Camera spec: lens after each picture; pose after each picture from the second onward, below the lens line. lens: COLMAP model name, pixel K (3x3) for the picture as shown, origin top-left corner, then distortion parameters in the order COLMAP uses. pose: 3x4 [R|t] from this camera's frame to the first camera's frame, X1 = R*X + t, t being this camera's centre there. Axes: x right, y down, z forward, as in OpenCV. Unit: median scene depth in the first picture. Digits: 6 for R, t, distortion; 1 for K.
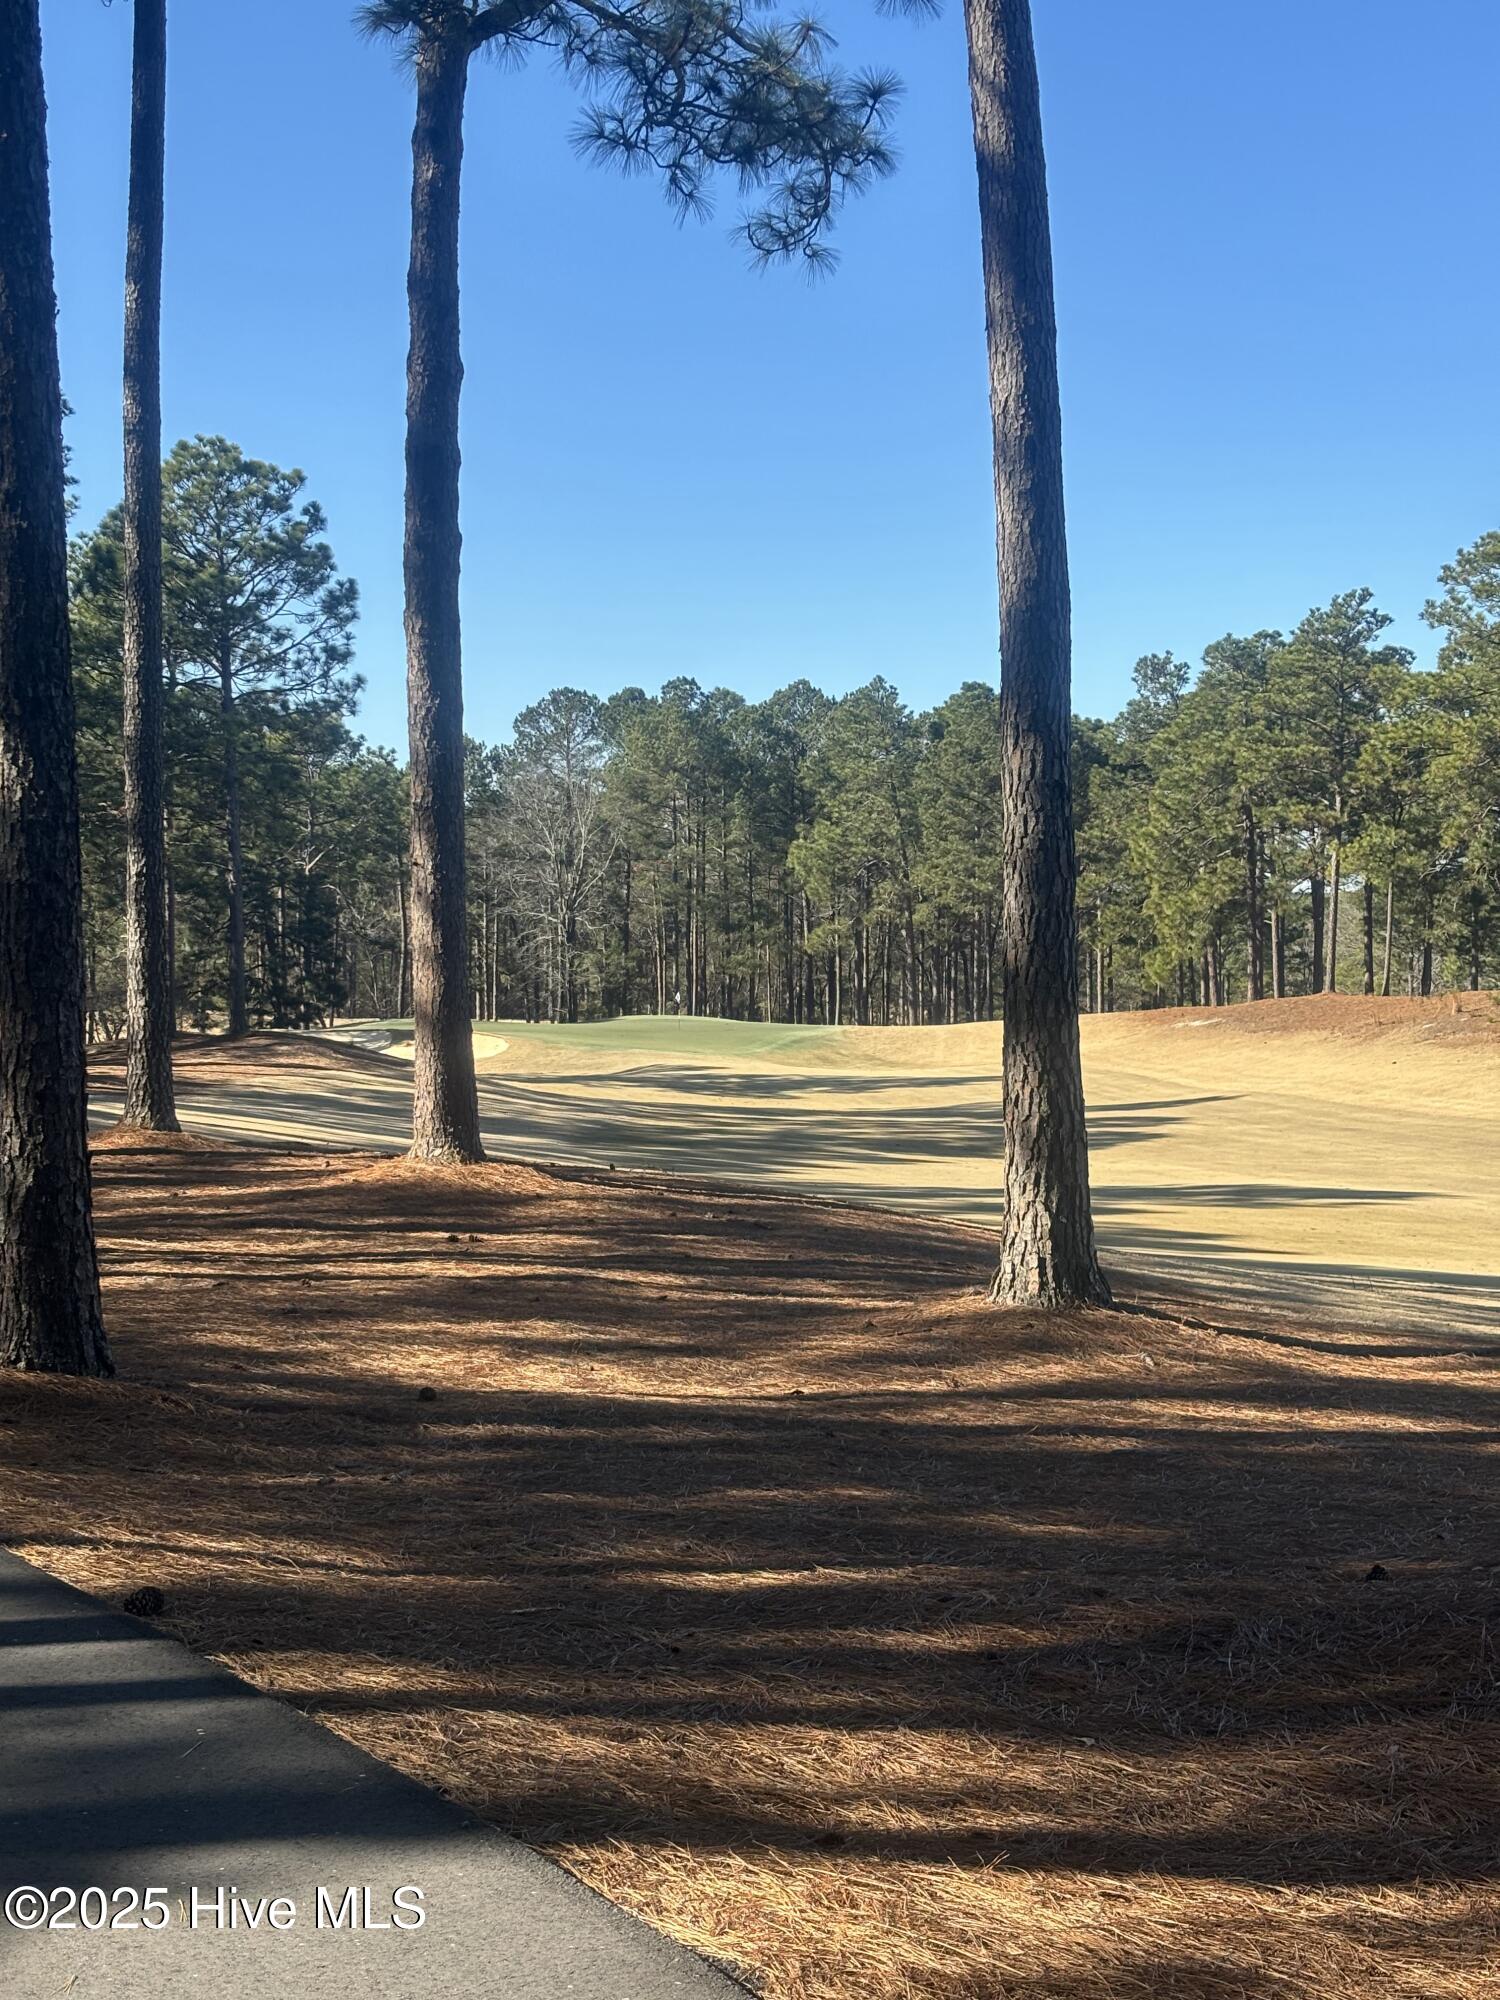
lens RADIAL K [[3044.8, 0, 750.0], [0, 3044.8, 1000.0], [0, 0, 1]] dist [0.098821, -0.059669]
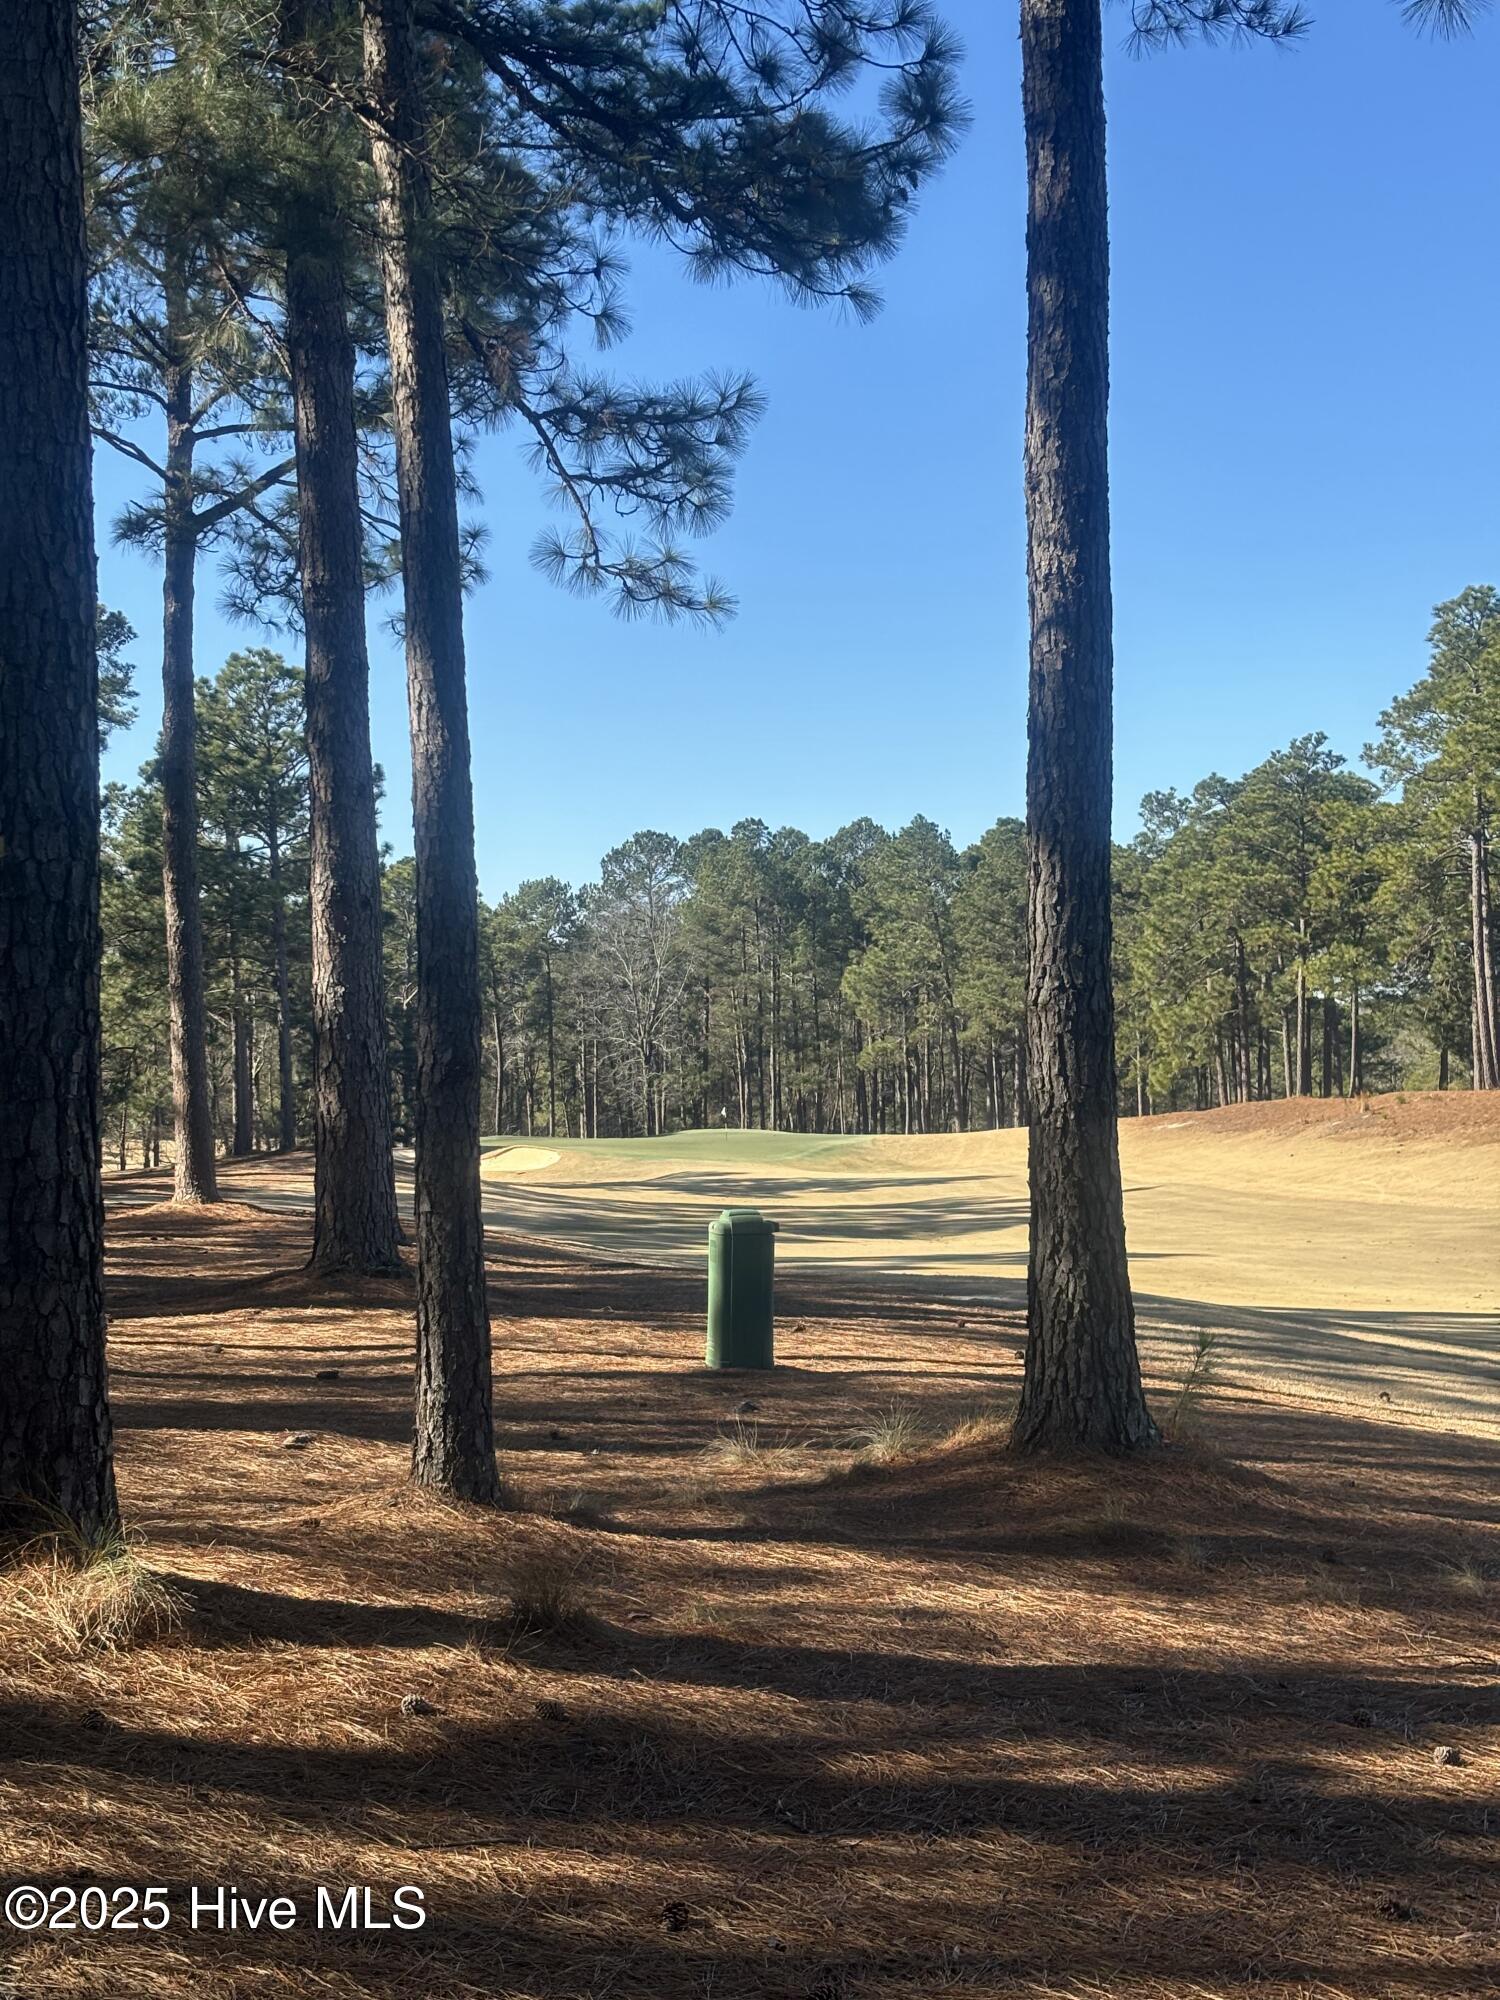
lens RADIAL K [[3044.8, 0, 750.0], [0, 3044.8, 1000.0], [0, 0, 1]] dist [0.098821, -0.059669]
pose [[0.998036, -0.022849, -0.058321, 0.046167], [0.020568, 0.999012, -0.039405, 0.002081], [0.059164, 0.038128, 0.997520, -0.096817]]
